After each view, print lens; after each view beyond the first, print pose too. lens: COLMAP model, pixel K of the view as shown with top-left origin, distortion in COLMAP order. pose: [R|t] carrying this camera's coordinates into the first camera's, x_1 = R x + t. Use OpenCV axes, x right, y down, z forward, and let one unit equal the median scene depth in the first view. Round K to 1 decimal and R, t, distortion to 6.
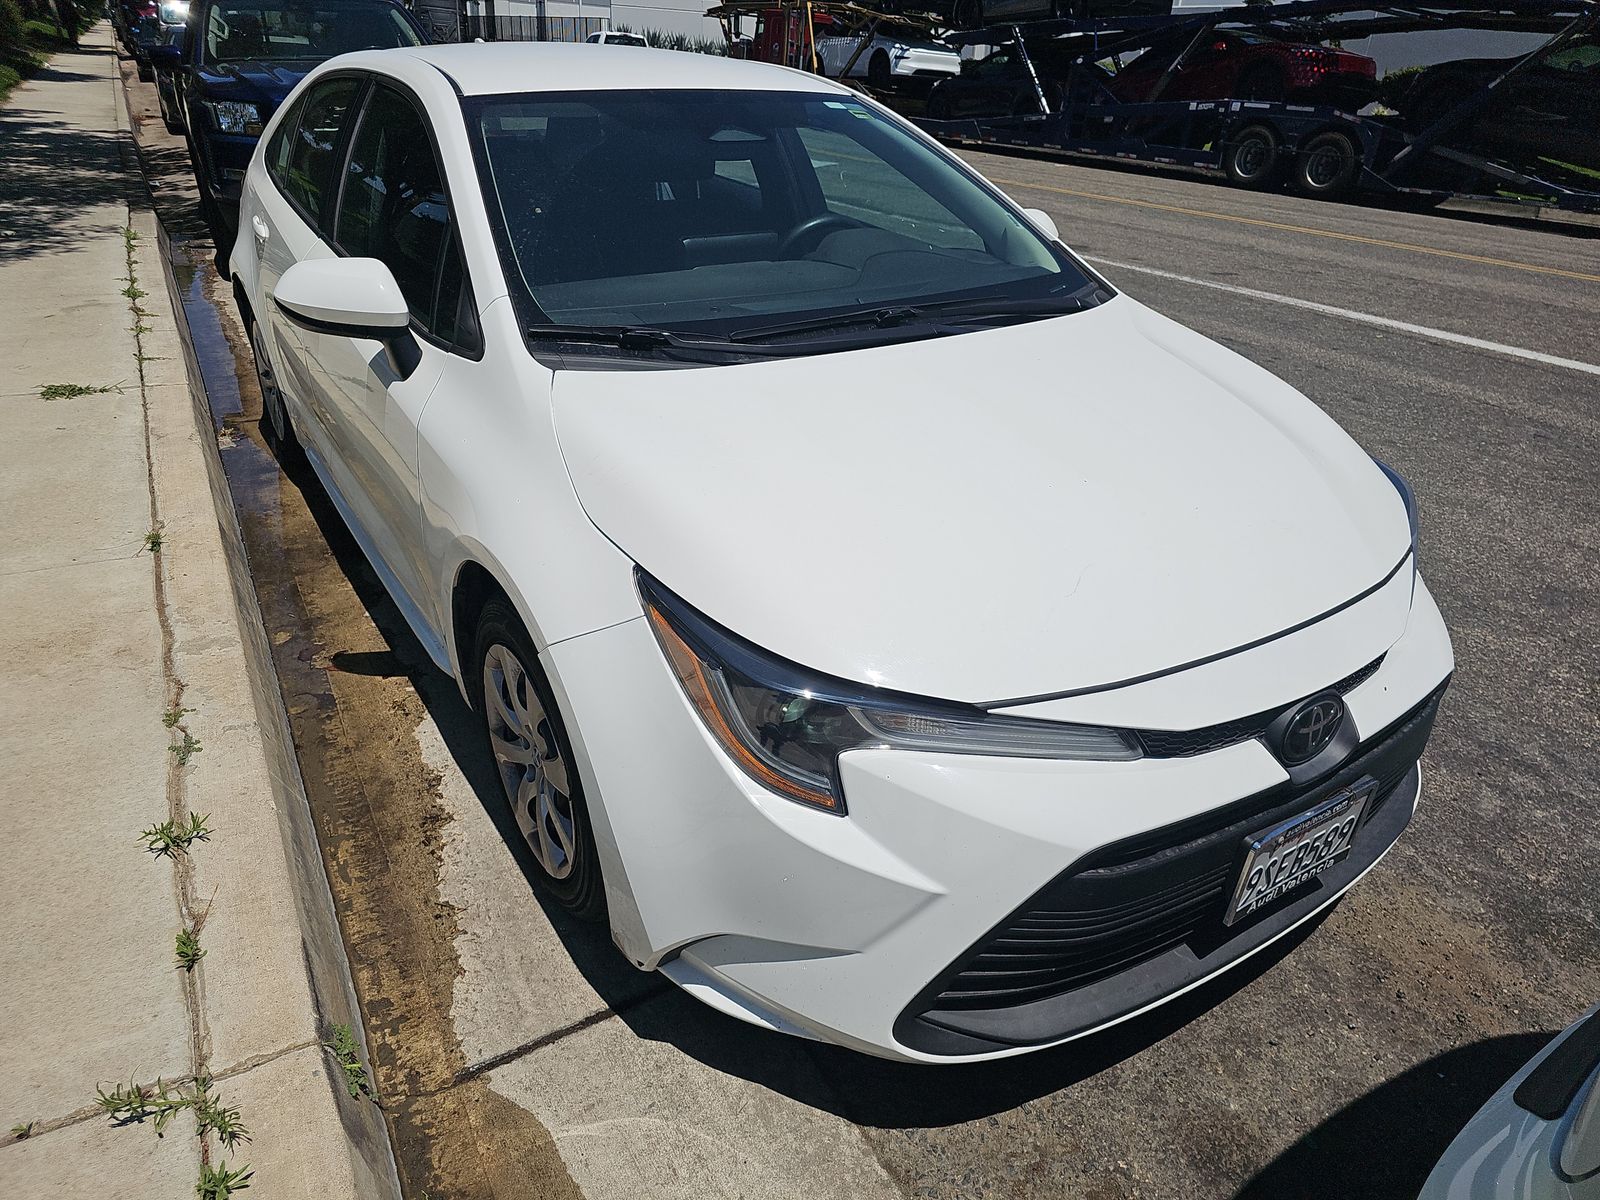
lens RADIAL K [[1076.2, 0, 799.7], [0, 1076.2, 553.2], [0, 0, 1]] dist [0.031503, -0.033627]
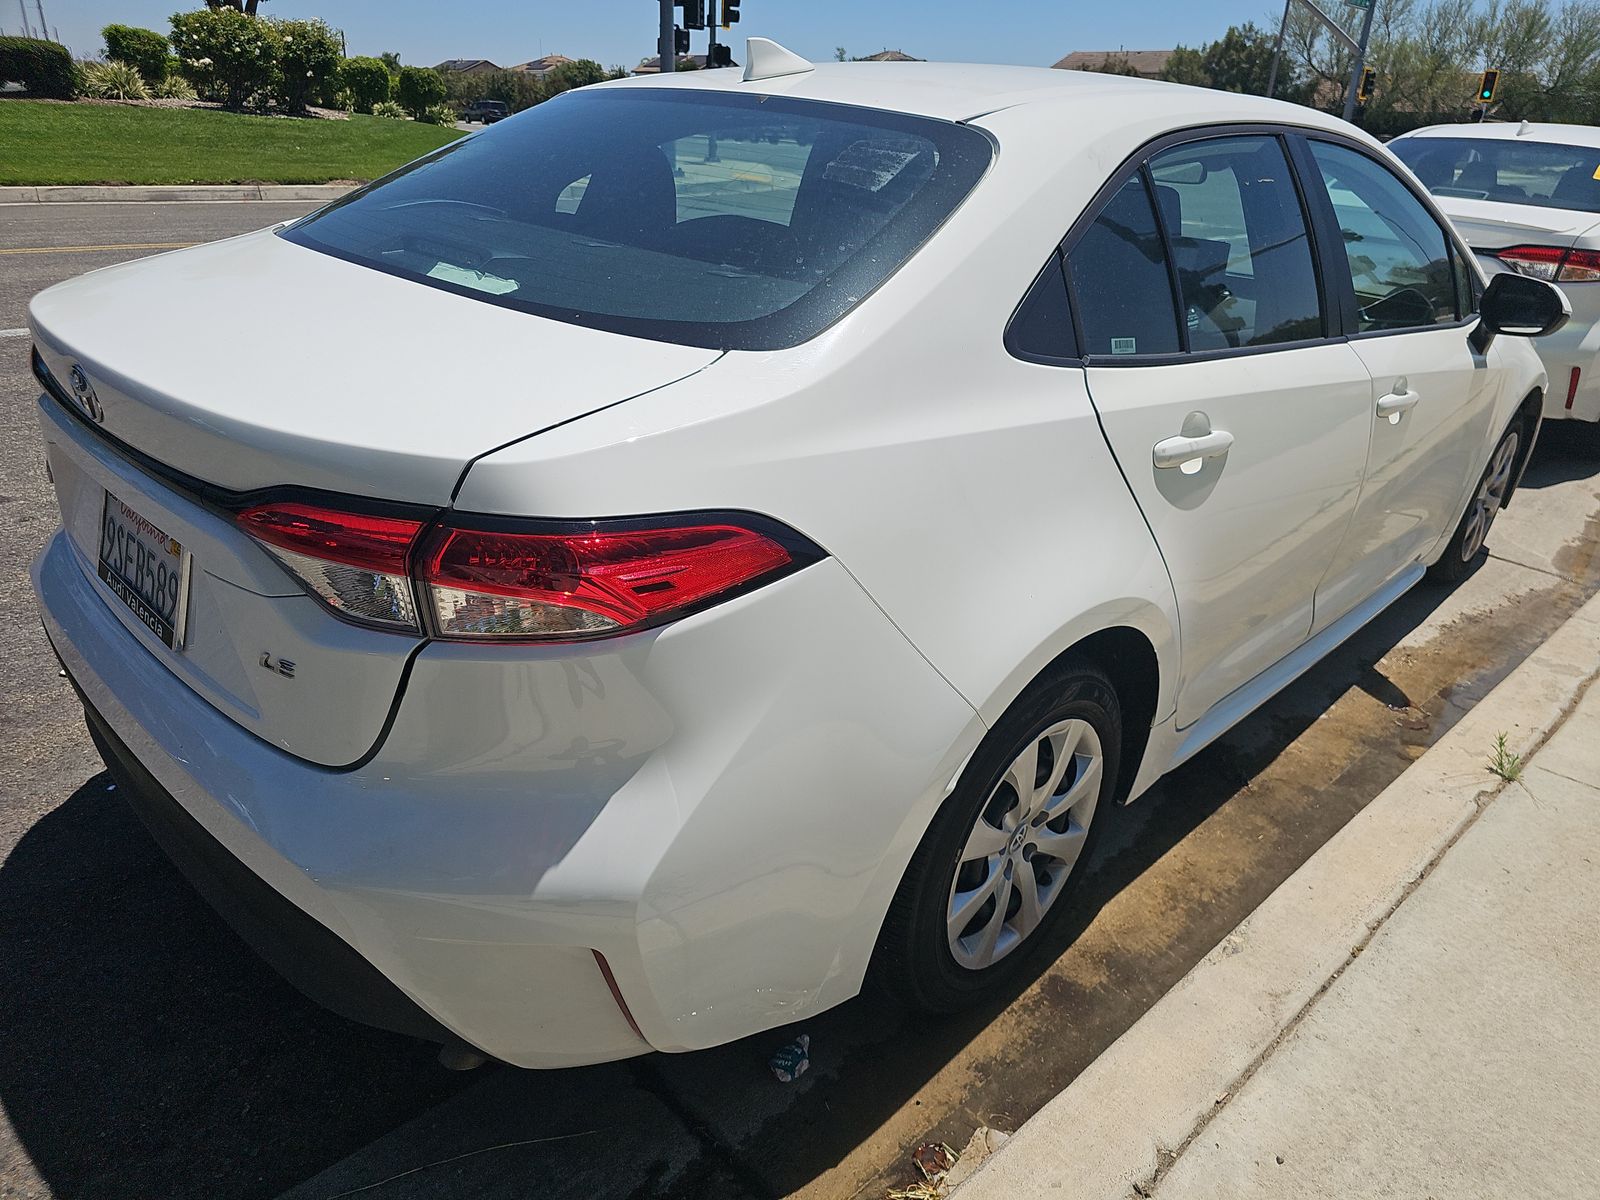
lens RADIAL K [[1076.2, 0, 799.7], [0, 1076.2, 553.2], [0, 0, 1]] dist [0.031503, -0.033627]
pose [[-0.221074, -0.396724, 0.890919, -1.460200], [0.380106, 0.806231, 0.453333, -0.877685], [-0.898135, 0.438864, -0.027439, 1.867965]]
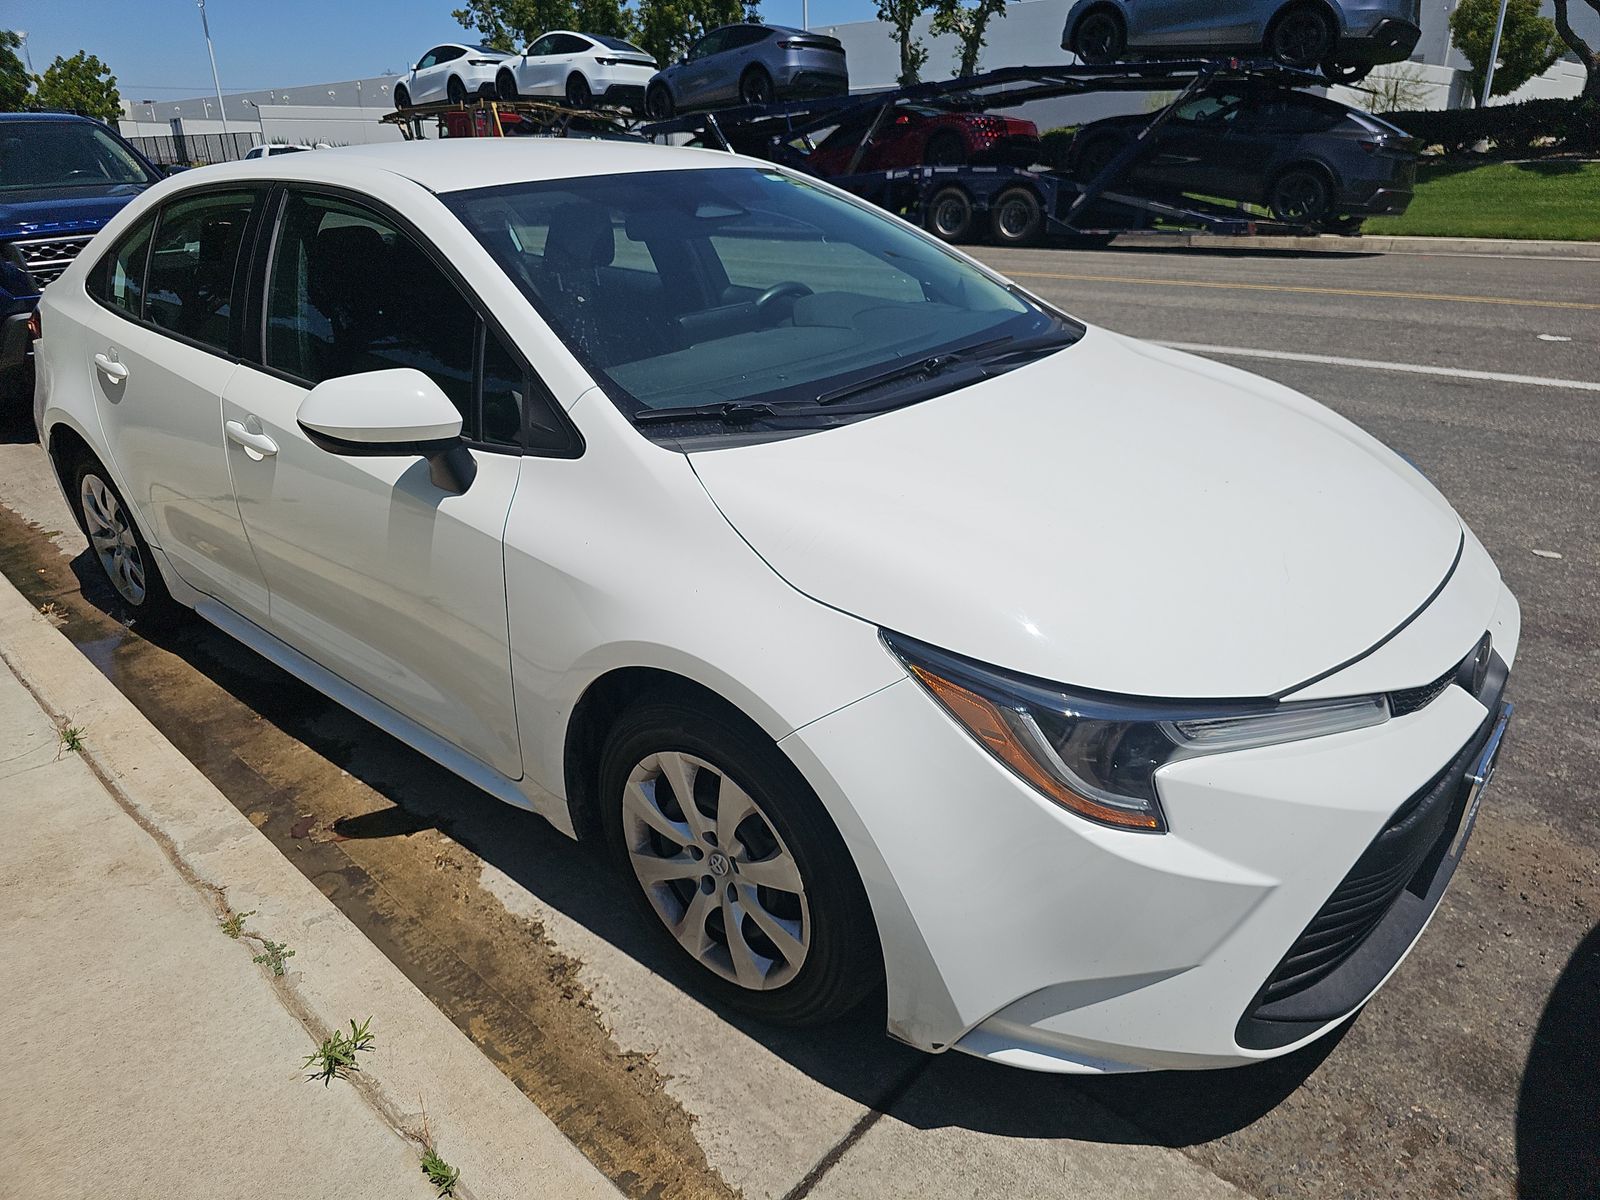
lens RADIAL K [[1076.2, 0, 799.7], [0, 1076.2, 553.2], [0, 0, 1]] dist [0.031503, -0.033627]
pose [[0.955987, -0.159214, 0.246456, -0.320126], [0.176466, 0.983065, -0.049429, -0.015121], [-0.234412, 0.090744, 0.967893, 0.051022]]
